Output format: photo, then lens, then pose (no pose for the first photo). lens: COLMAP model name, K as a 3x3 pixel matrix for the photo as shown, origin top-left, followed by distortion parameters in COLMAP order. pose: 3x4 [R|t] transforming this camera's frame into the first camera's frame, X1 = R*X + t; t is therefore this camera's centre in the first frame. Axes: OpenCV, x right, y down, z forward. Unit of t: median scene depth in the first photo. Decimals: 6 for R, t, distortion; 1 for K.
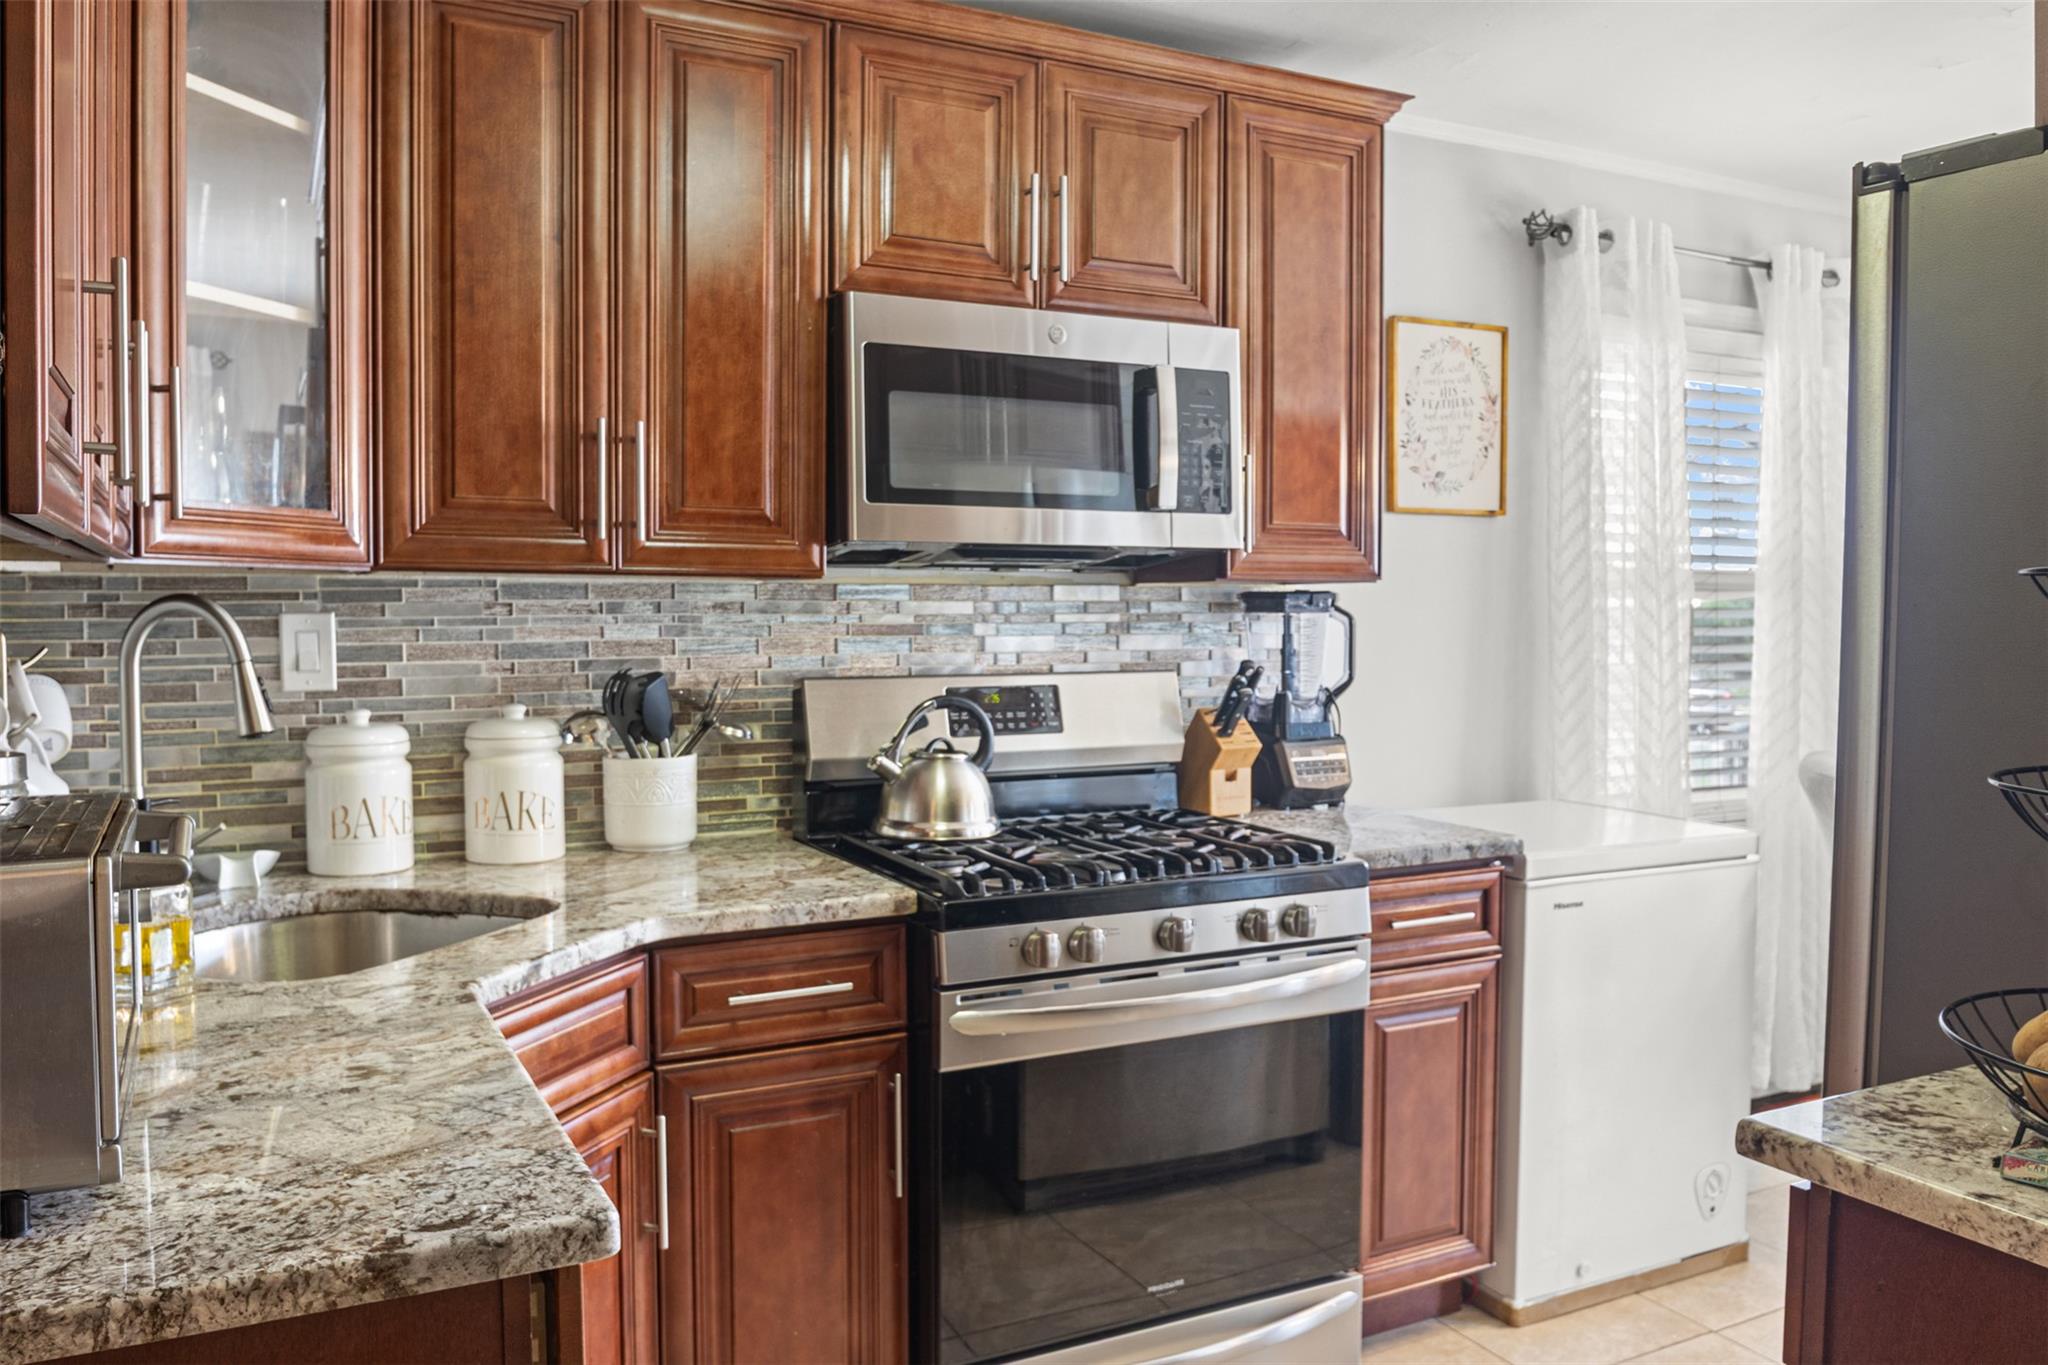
lens RADIAL K [[1620.0, 0, 1024.8], [0, 1620.0, 646.6], [0, 0, 1]] dist [-0.009370, -0.002665]
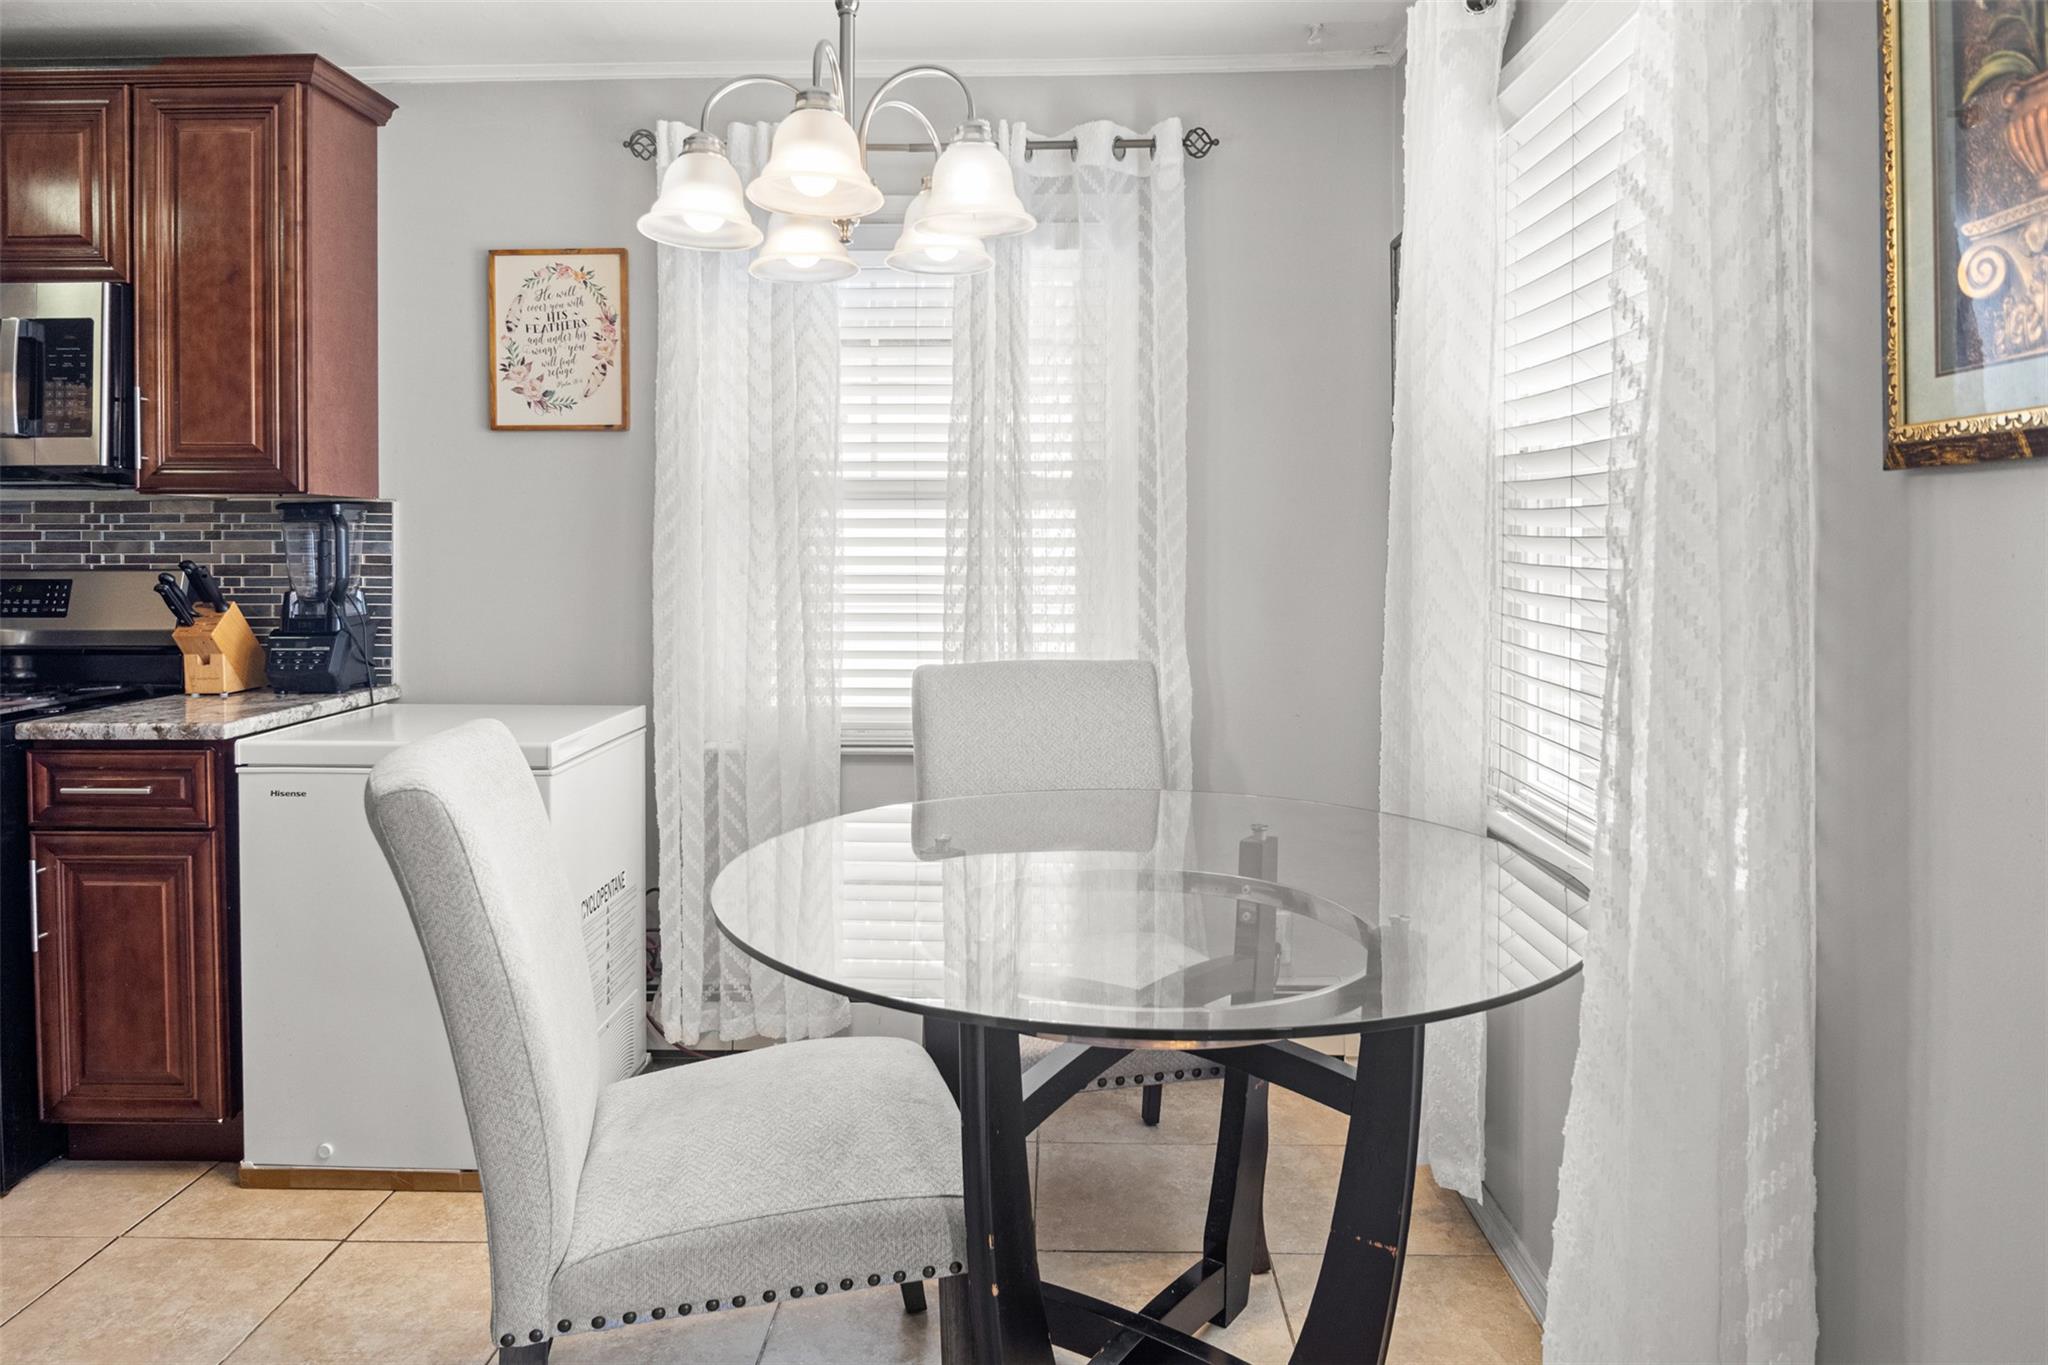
lens RADIAL K [[1322.4, 0, 1058.1], [0, 1322.4, 558.3], [0, 0, 1]] dist [-0.006625, -0.007120]
pose [[0.861915, 0.001247, -0.507052, 0.991286], [-0.011531, 0.999787, -0.017142, 0.013224], [0.506922, 0.020622, 0.861745, 0.424084]]
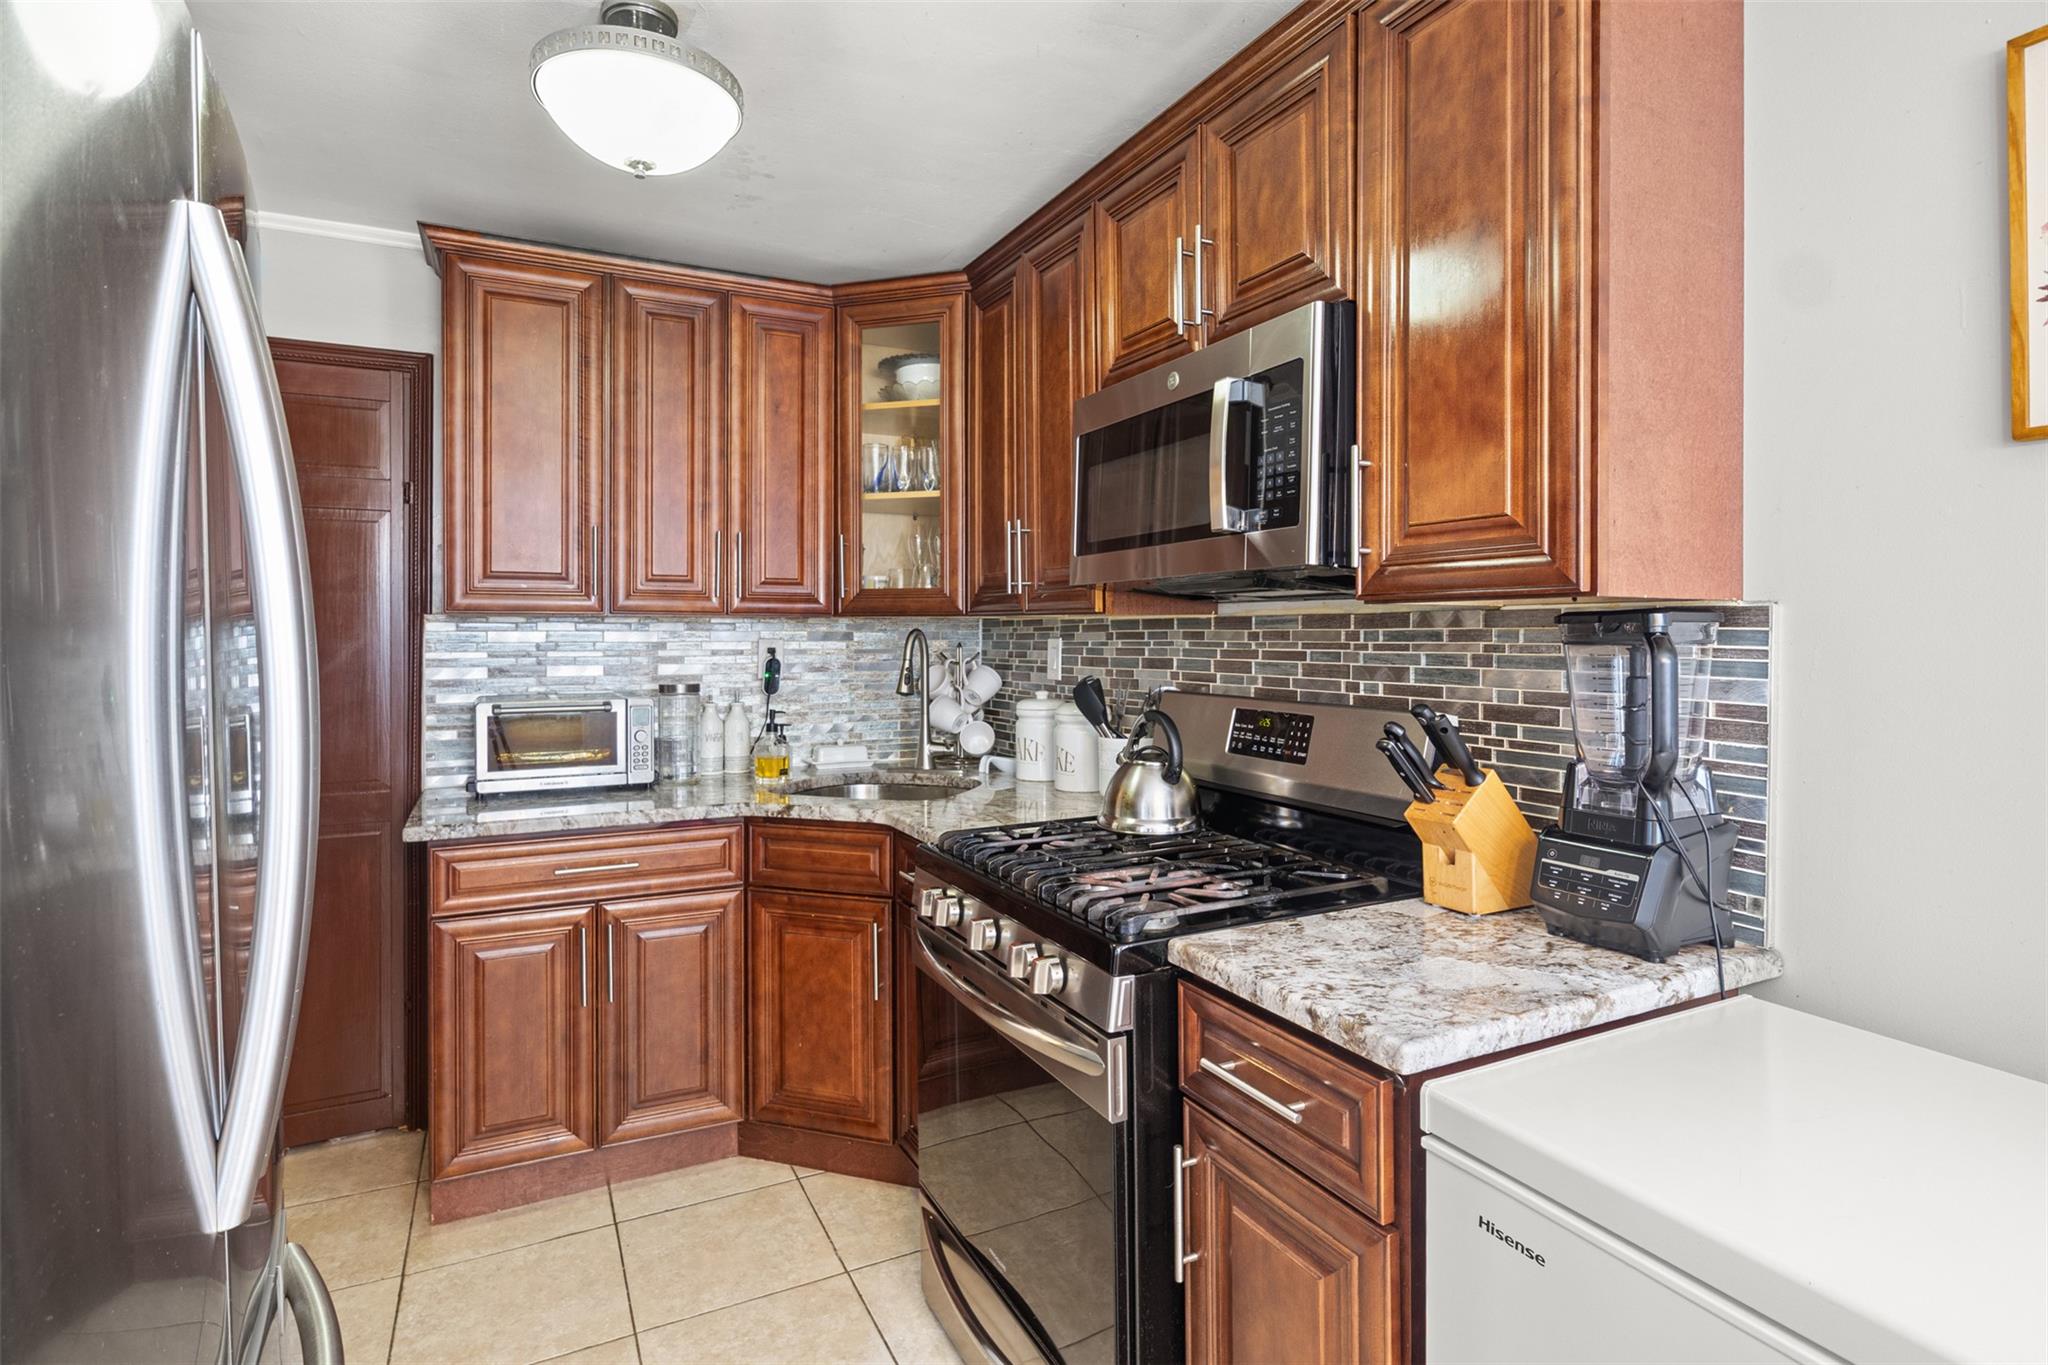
lens RADIAL K [[1054.4, 0, 1026.7], [0, 1054.4, 641.2], [0, 0, 1]] dist [0.000096, 0.000178]
pose [[-0.051145, 0.000943, -0.998691, 0.547146], [-0.029458, 0.999563, 0.002452, -0.014746], [0.998257, 0.029545, -0.051095, 0.714395]]
